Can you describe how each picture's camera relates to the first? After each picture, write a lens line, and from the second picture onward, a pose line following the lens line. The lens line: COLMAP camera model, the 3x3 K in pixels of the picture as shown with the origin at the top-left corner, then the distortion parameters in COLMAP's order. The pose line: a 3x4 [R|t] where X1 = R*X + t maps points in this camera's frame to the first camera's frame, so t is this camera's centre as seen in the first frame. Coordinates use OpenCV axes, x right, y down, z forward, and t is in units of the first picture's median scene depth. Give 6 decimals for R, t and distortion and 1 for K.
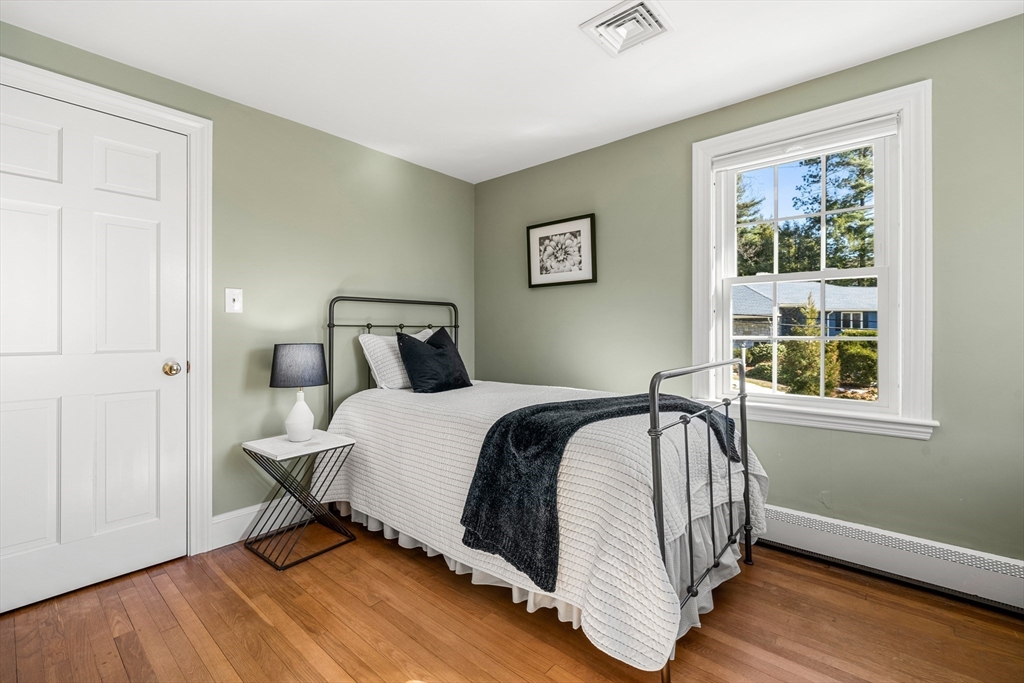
lens RADIAL K [[443.6, 0, 507.9], [0, 443.6, 333.7], [0, 0, 1]] dist [-0.001371, 0.000008]
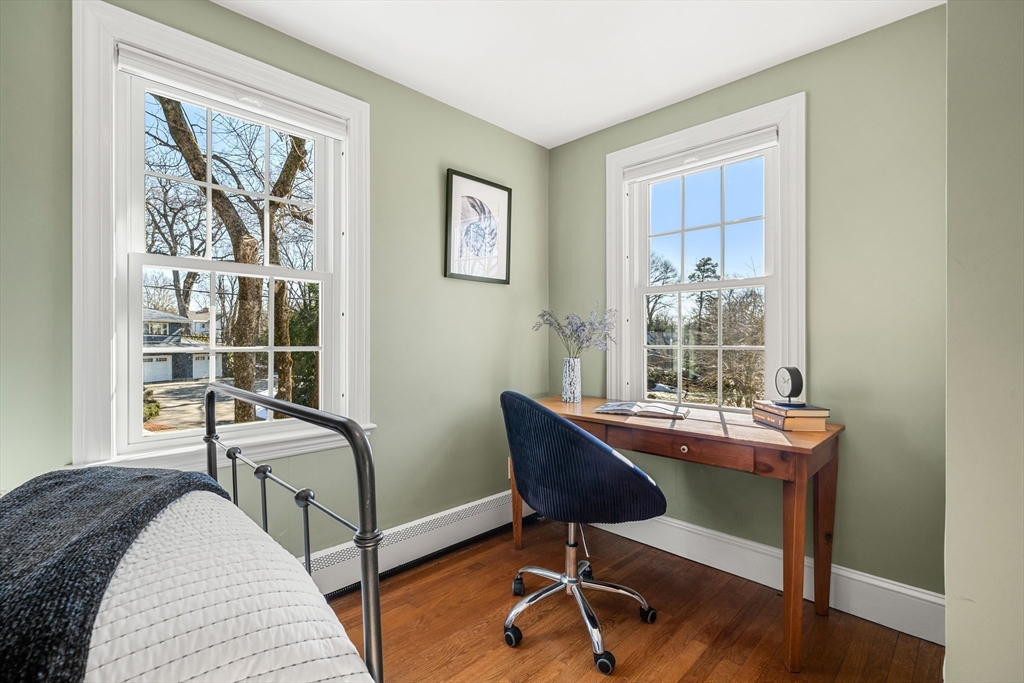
lens RADIAL K [[466.9, 0, 510.4], [0, 466.9, 341.1], [0, 0, 1]] dist [-0.001625, -0.000164]
pose [[0.074248, -0.001422, 0.997239, -0.099580], [0.005037, 0.999987, 0.001051, -0.002262], [-0.997227, 0.004945, 0.074254, 0.407603]]
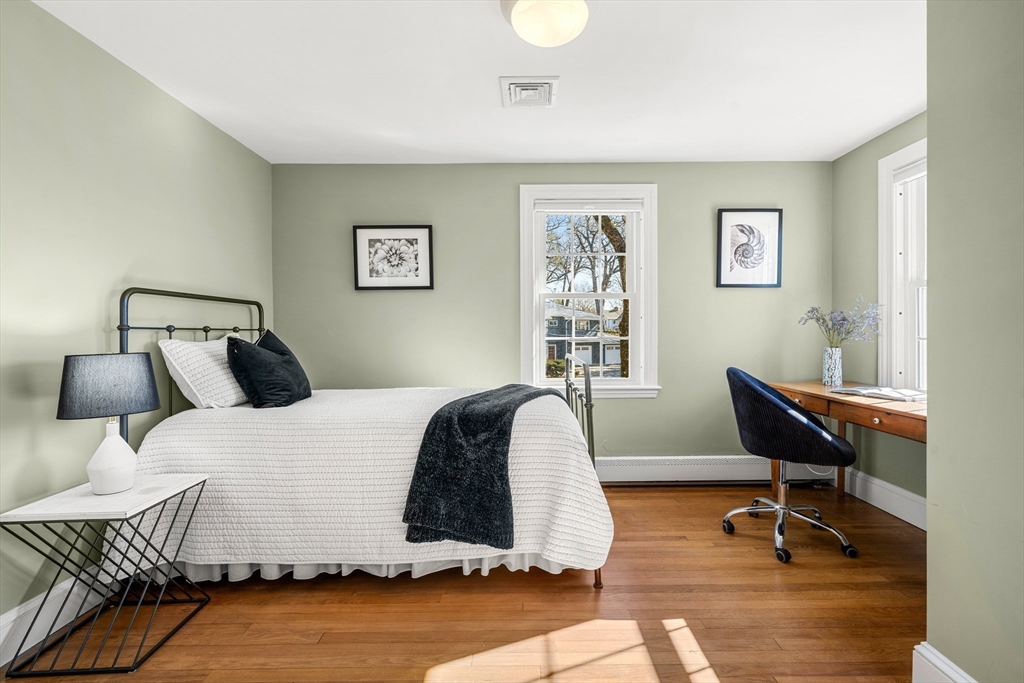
lens RADIAL K [[446.9, 0, 528.1], [0, 446.9, 342.6], [0, 0, 1]] dist [-0.000015, 0.000118]
pose [[0.749158, -0.015706, 0.662205, -0.388395], [0.008378, 0.999864, 0.014236, 0.000704], [-0.662338, -0.005117, 0.749188, 0.031254]]
